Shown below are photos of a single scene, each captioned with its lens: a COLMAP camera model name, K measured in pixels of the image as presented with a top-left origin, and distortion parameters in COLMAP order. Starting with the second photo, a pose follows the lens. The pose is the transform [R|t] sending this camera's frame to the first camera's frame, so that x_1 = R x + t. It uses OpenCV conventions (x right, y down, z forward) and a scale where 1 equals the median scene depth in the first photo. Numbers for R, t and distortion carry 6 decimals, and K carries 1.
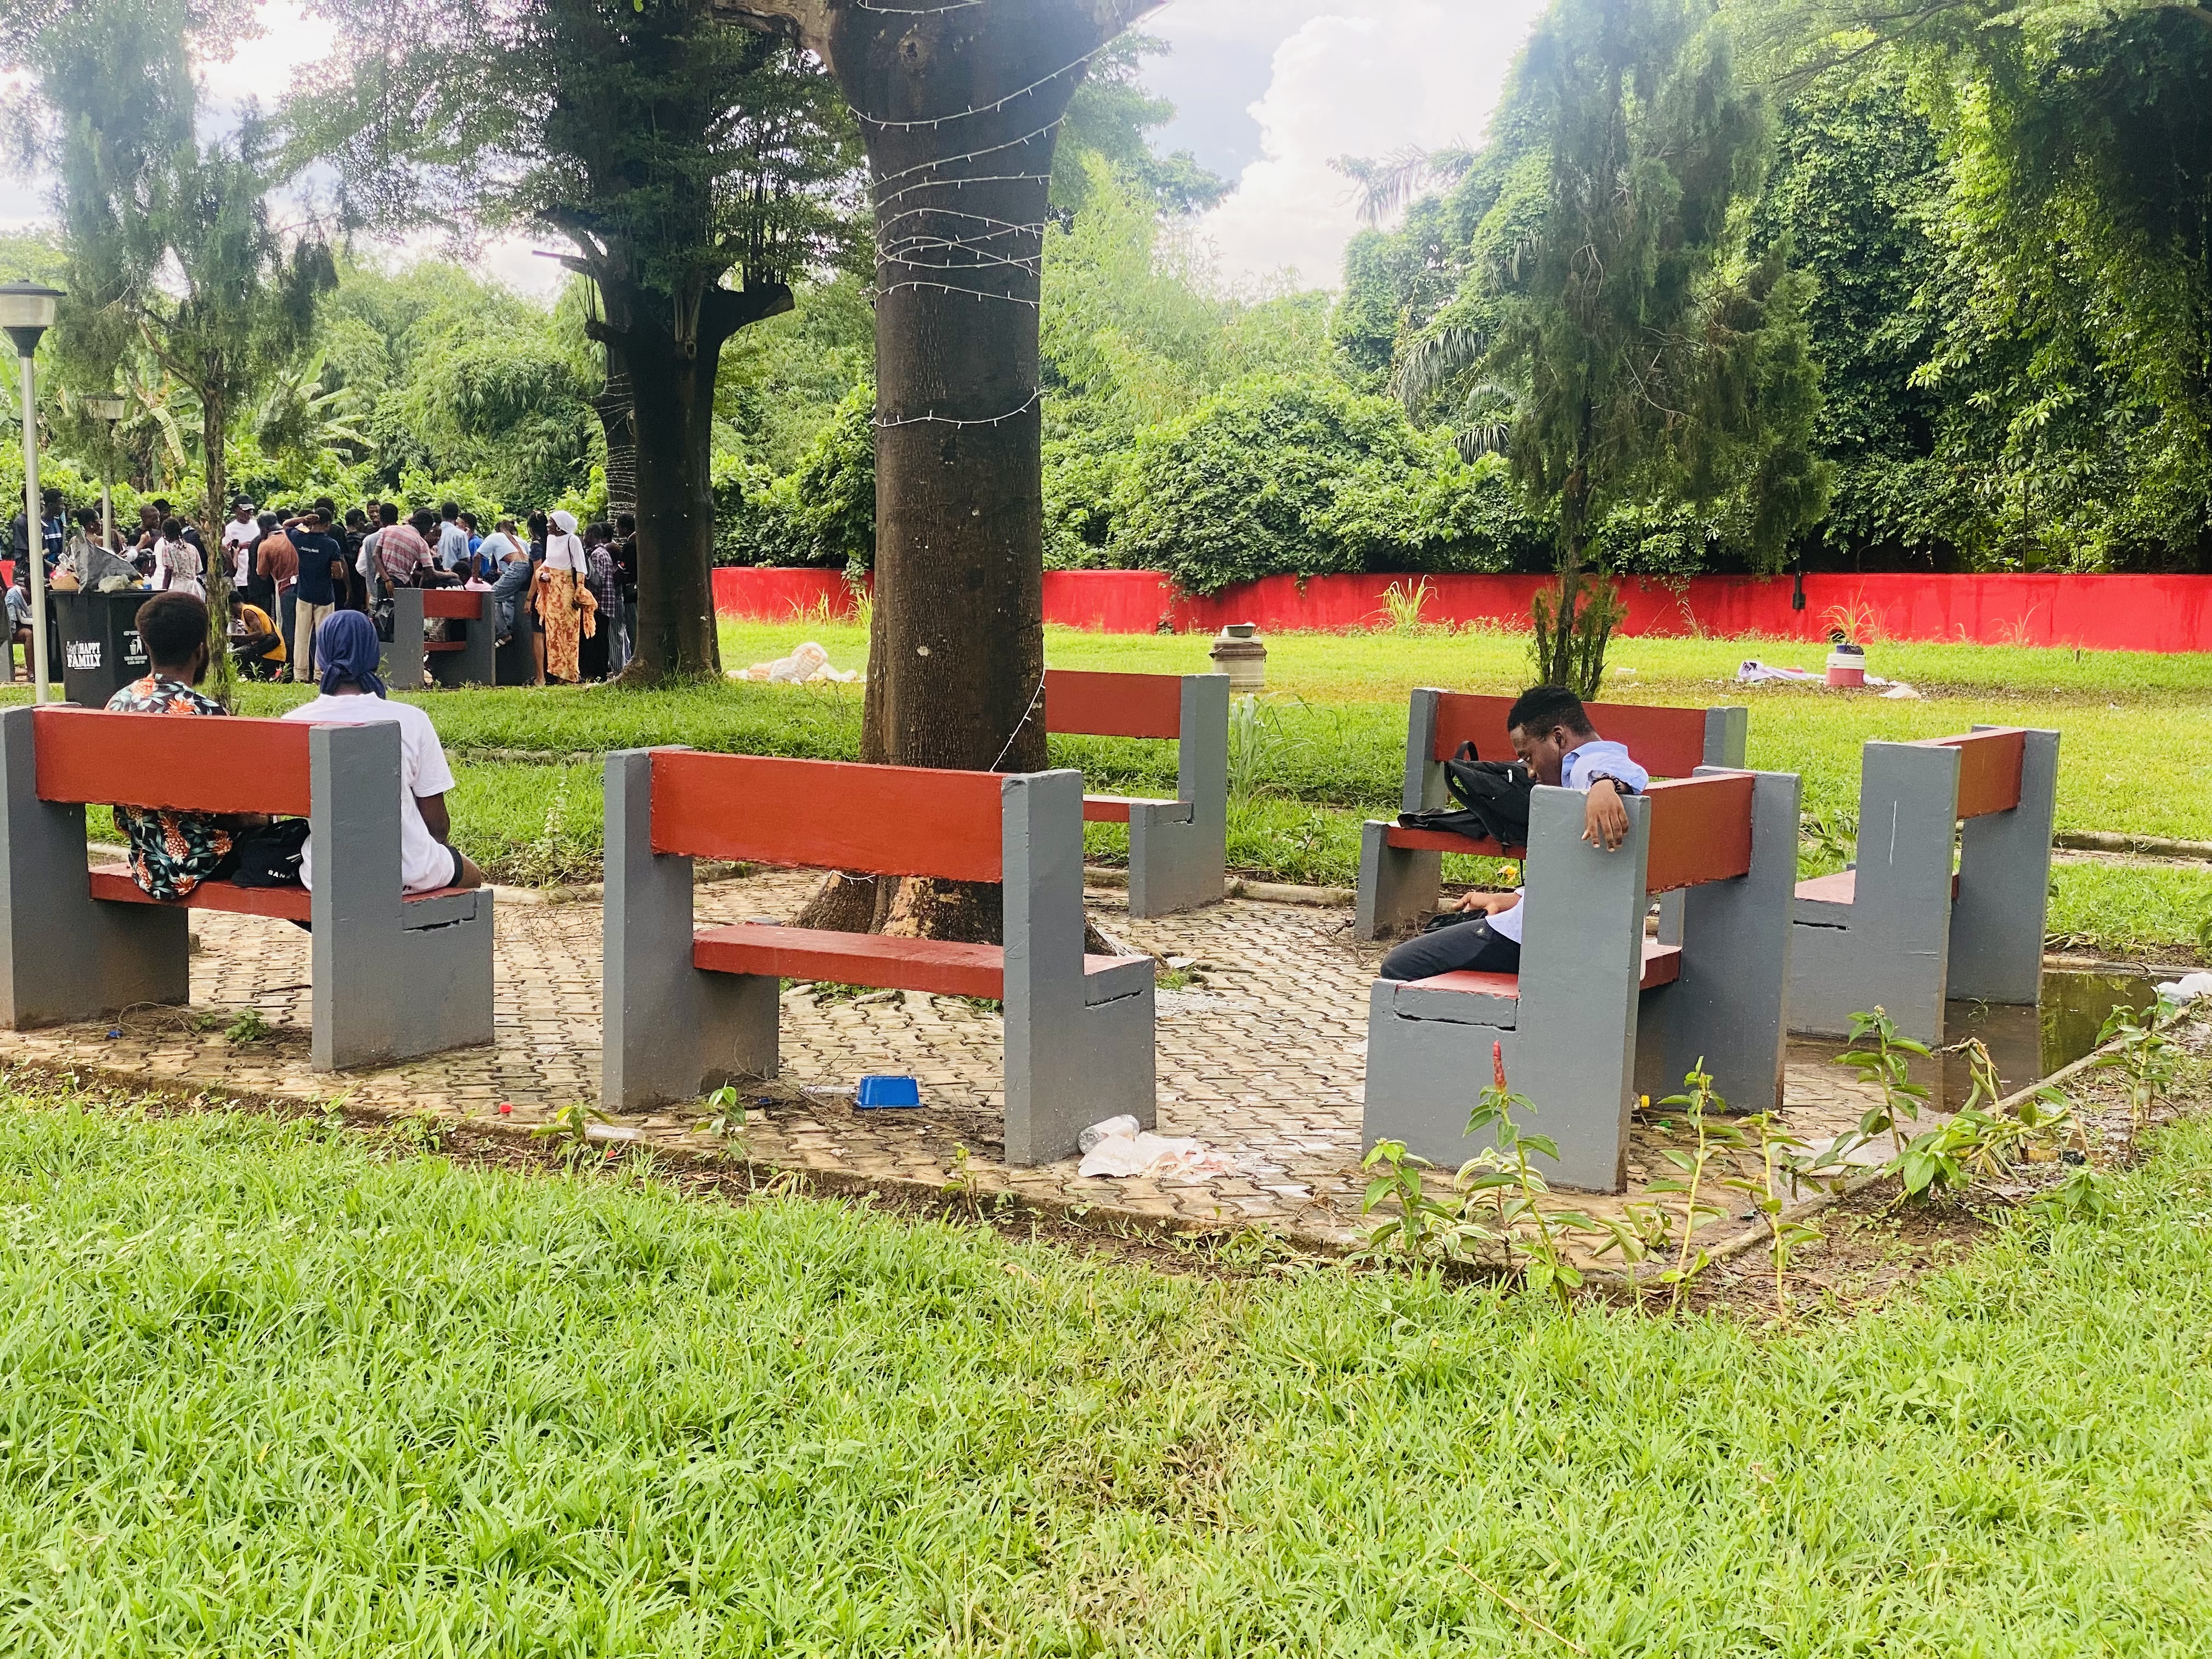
lens RADIAL K [[3348.0, 0, 1086.3], [0, 3348.0, 847.9], [0, 0, 1]] dist [0.074998, 0.000000]
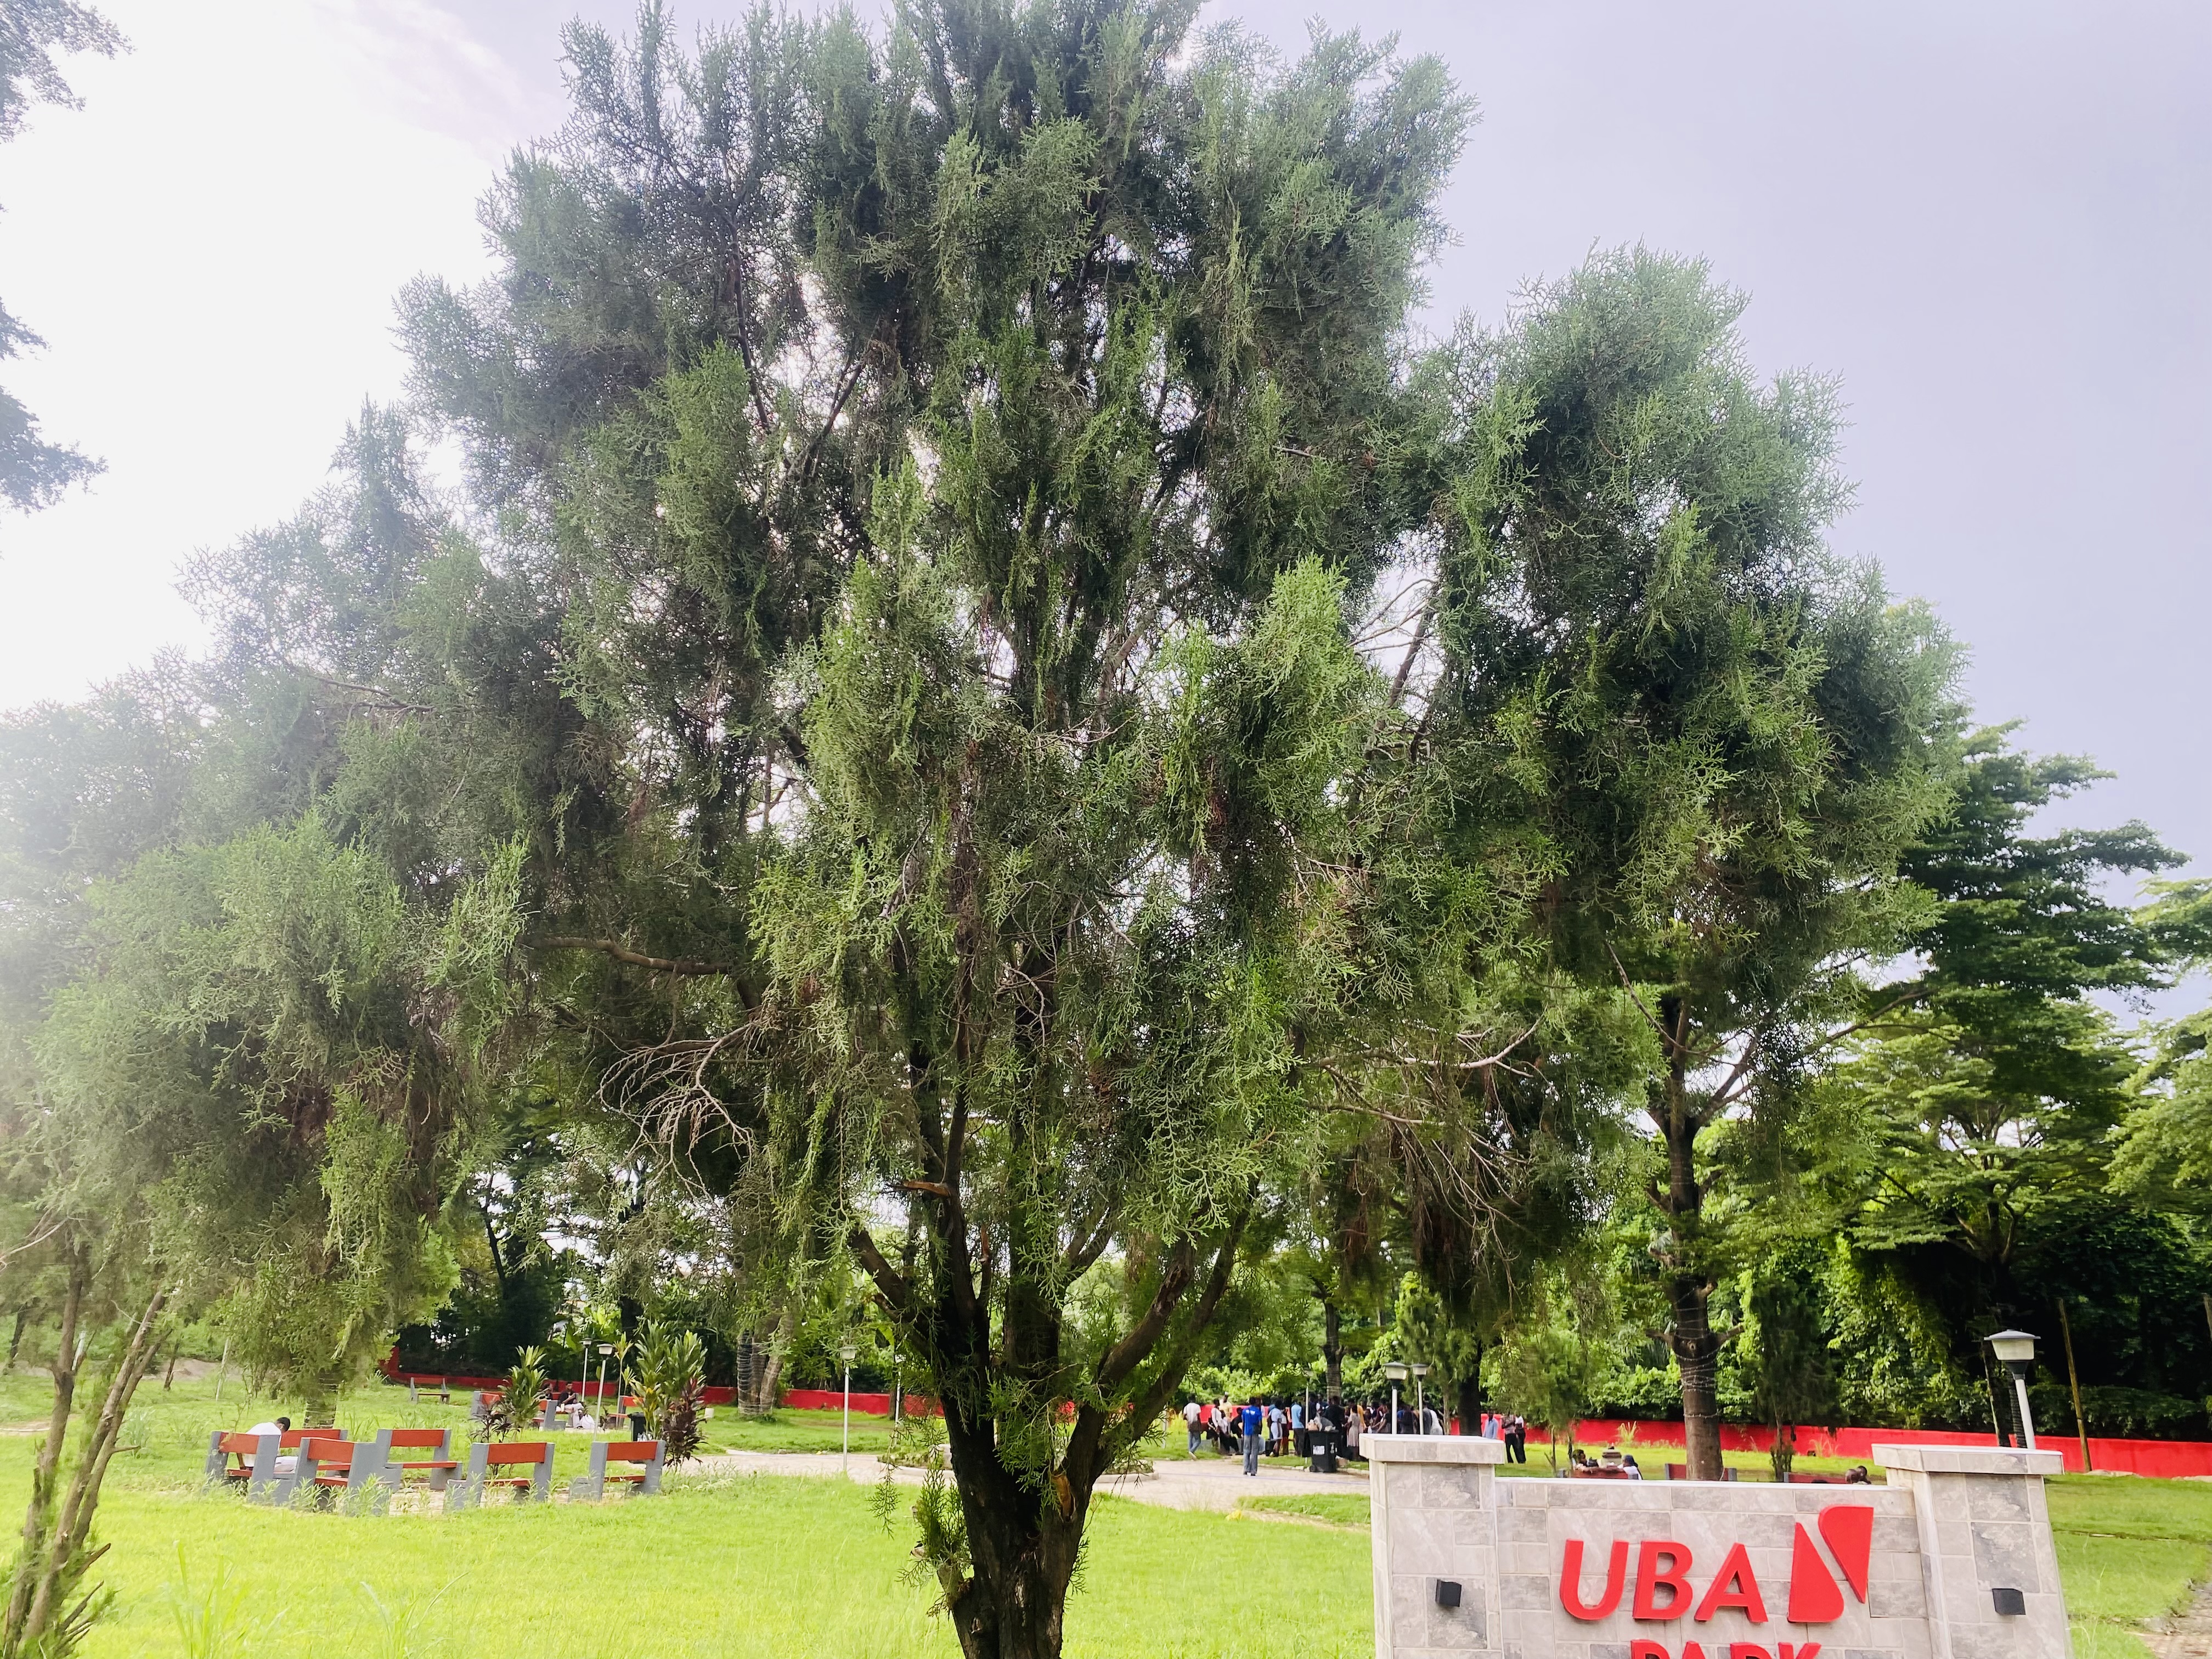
lens RADIAL K [[1706.2, 0, 1106.2], [0, 1706.2, 816.3], [0, 0, 1]] dist [0.003816, -0.000634]
pose [[0.991960, -0.018418, -0.125203, -0.126630], [-0.032665, 0.918564, -0.393921, 0.019299], [0.122263, 0.394843, 0.910577, -0.394310]]
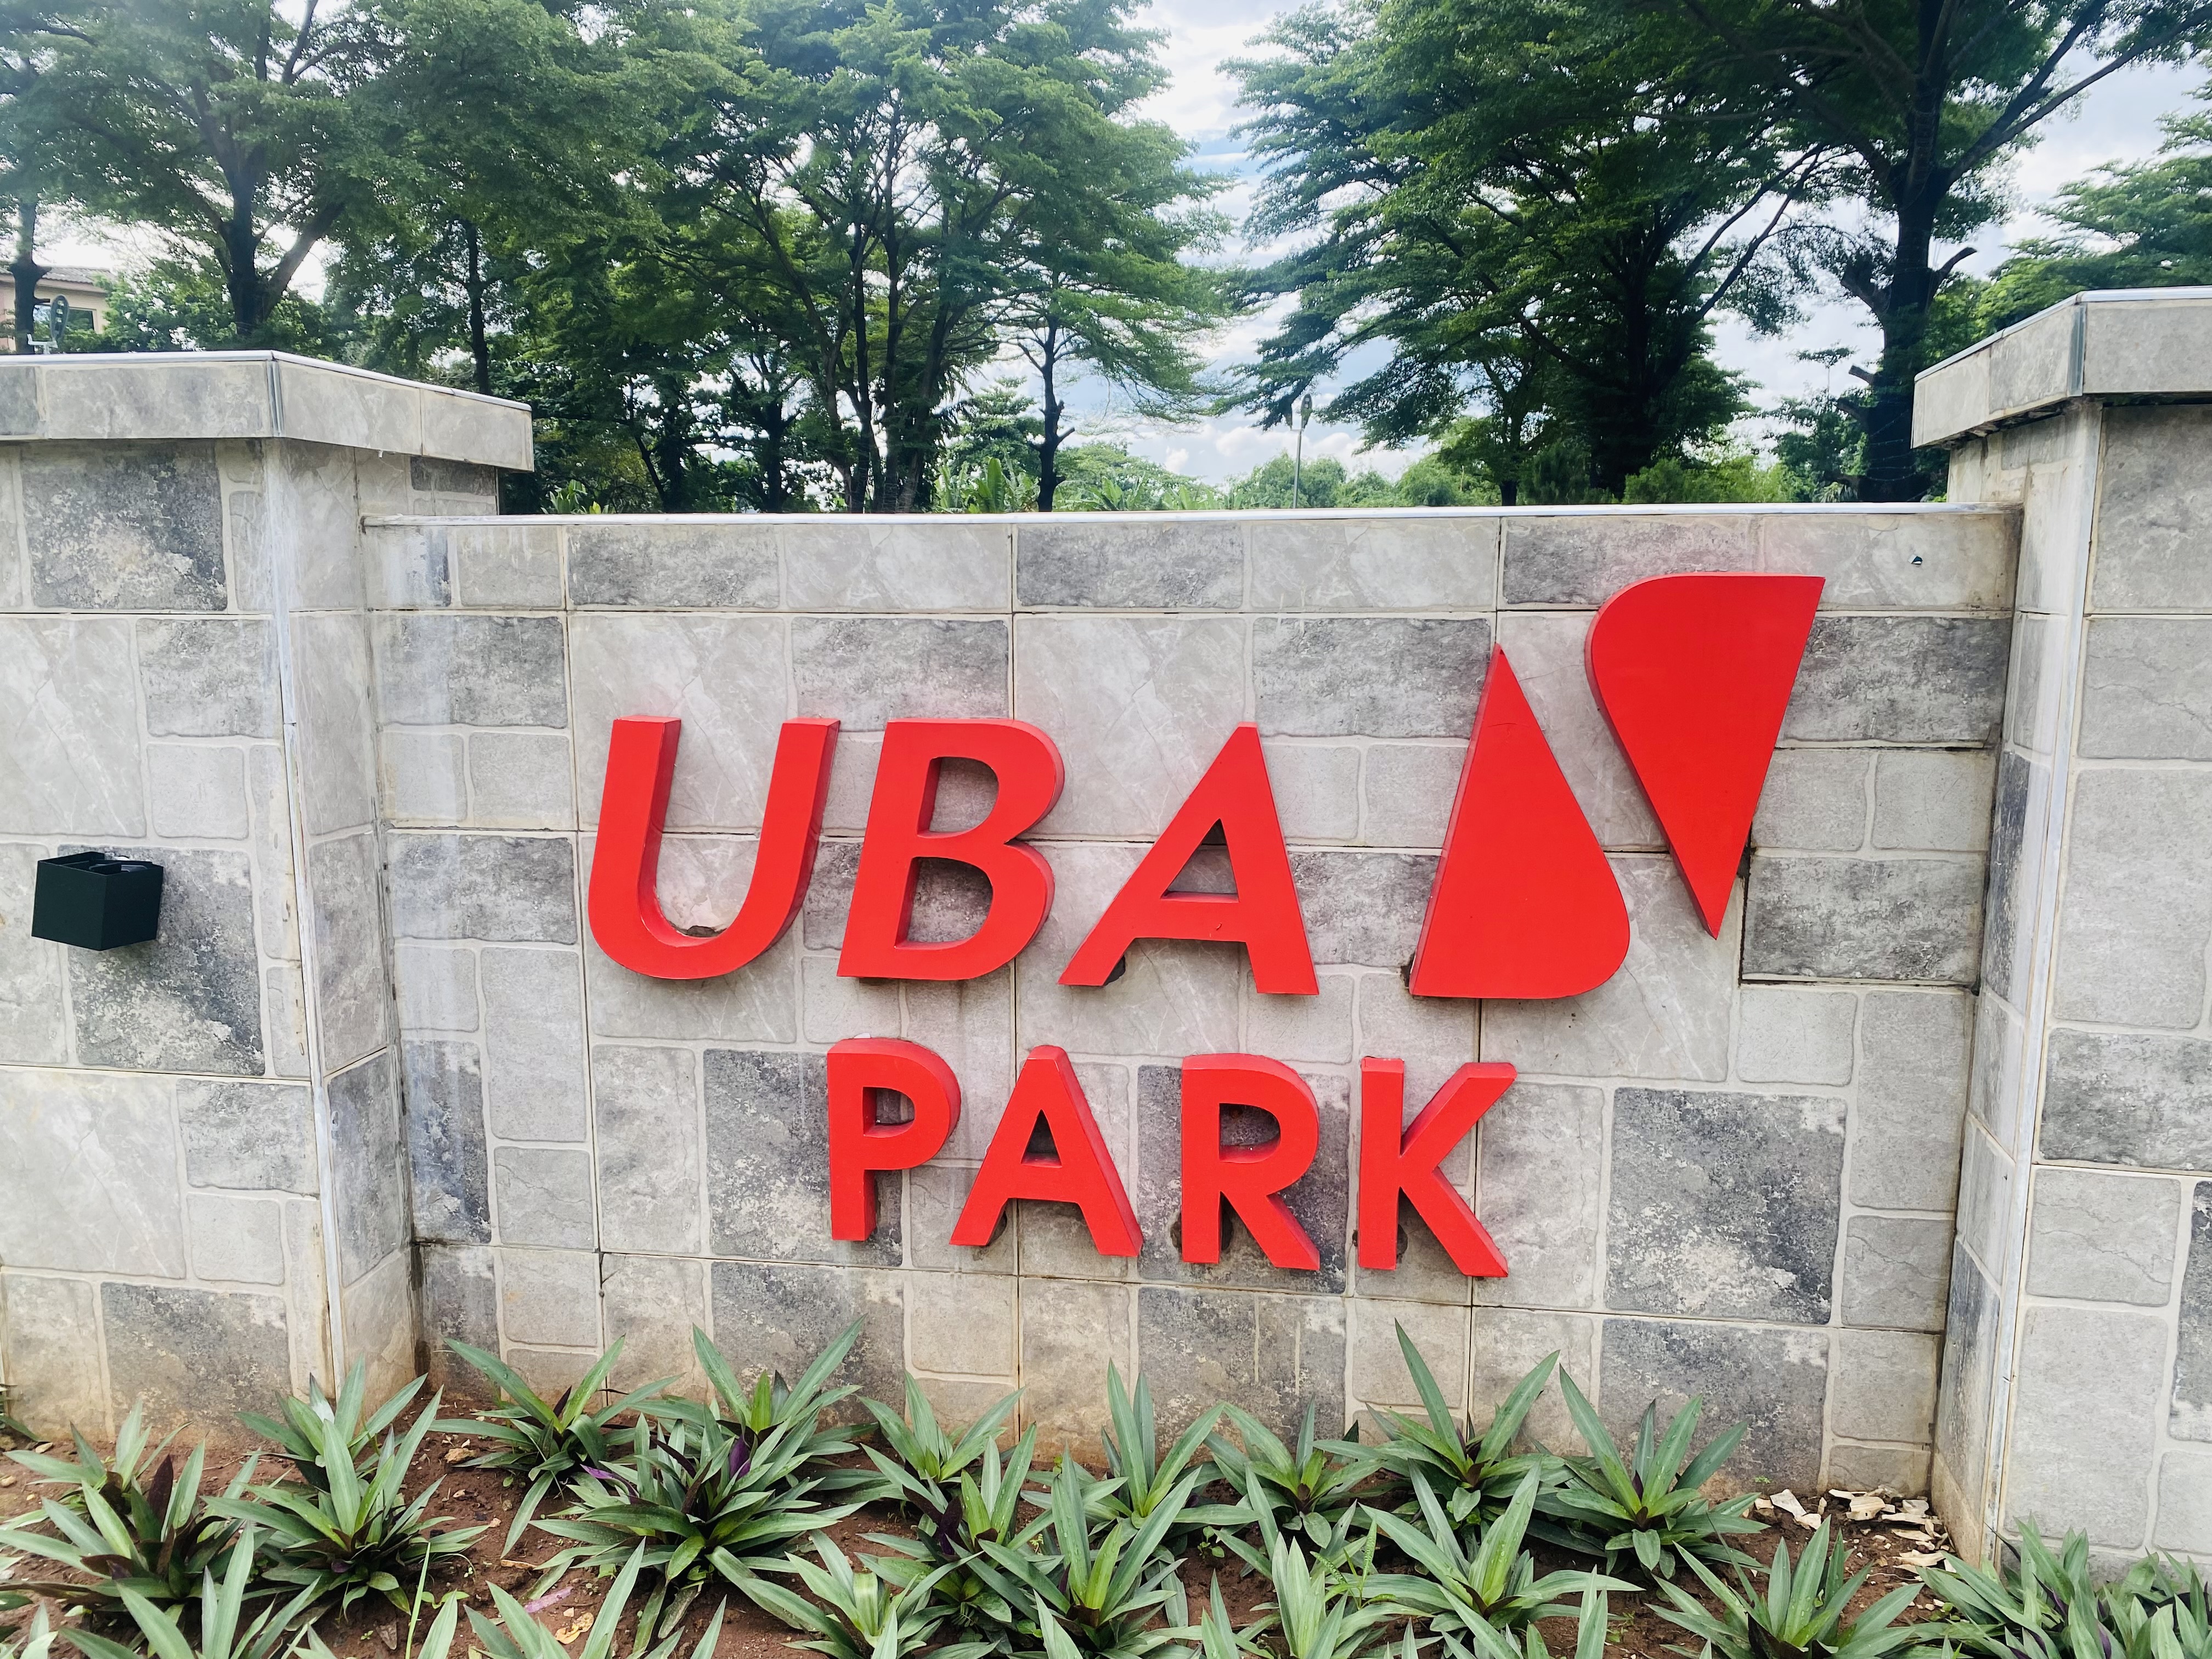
lens RADIAL K [[1706.2, 0, 1066.7], [0, 1706.2, 855.0], [0, 0, 1]] dist [0.003816, -0.000634]
pose [[0.960429, 0.043370, -0.275128, -0.084454], [-0.024405, 0.997107, 0.071986, 0.017341], [0.277454, -0.062423, 0.958709, -0.263308]]
